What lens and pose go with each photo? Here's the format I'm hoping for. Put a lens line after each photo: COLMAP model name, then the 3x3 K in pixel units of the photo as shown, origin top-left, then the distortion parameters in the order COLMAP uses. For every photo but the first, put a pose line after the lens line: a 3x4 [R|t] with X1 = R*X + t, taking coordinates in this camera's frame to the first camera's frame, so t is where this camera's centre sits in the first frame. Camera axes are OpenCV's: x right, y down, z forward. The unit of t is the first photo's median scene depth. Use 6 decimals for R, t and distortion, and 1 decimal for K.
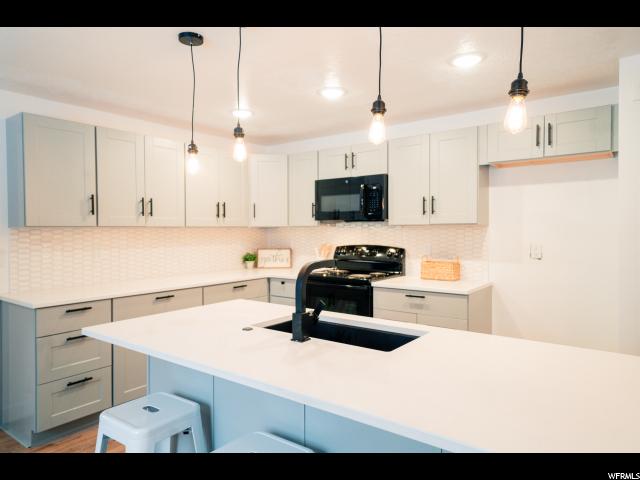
lens RADIAL K [[417.8, 0, 320.0], [0, 417.8, 240.0], [0, 0, 1]] dist [0.028078, -0.000117]
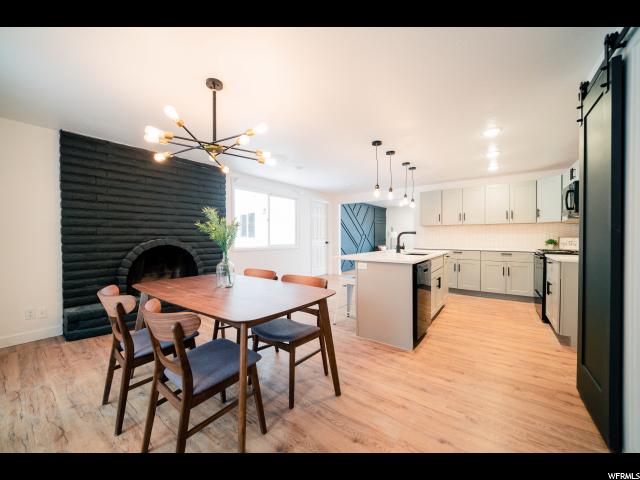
lens RADIAL K [[257.2, 0, 320.0], [0, 257.2, 240.0], [0, 0, 1]] dist [0.000178, -0.000042]
pose [[0.039887, 0.022369, -0.998954, 1.010384], [-0.019223, 0.999582, 0.021616, 0.039129], [0.999019, 0.018341, 0.040300, 0.094643]]
